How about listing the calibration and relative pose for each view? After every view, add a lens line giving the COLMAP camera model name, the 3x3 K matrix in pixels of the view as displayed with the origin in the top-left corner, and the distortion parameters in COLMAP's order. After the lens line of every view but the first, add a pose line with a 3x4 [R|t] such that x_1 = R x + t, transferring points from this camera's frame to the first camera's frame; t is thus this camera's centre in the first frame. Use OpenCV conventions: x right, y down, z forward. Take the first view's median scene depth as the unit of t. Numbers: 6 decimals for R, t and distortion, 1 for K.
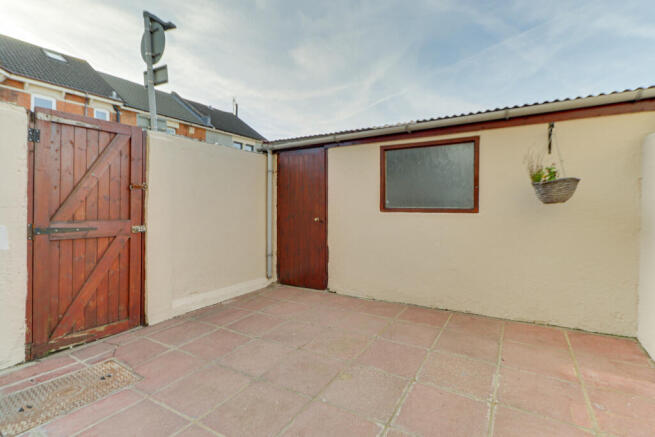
lens RADIAL K [[304.8, 0, 332.9], [0, 304.8, 206.4], [0, 0, 1]] dist [-0.001281, -0.000514]
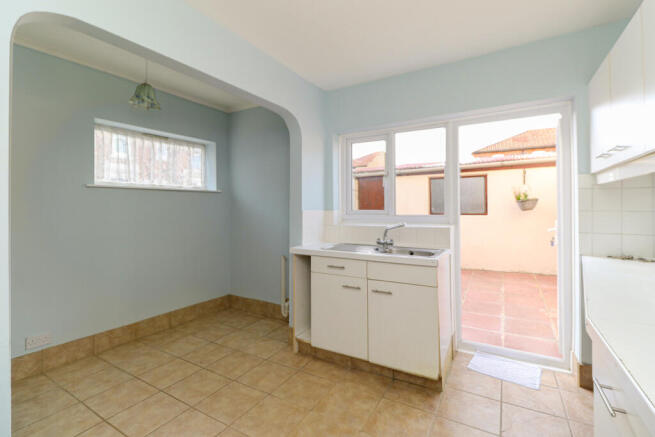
lens RADIAL K [[304.8, 0, 327.1], [0, 304.8, 200.0], [0, 0, 1]] dist [-0.001281, -0.000514]
pose [[0.999632, -0.007636, 0.026042, -0.608059], [0.008315, 0.999626, -0.026054, -0.035640], [-0.025833, 0.026261, 0.999321, -0.921267]]
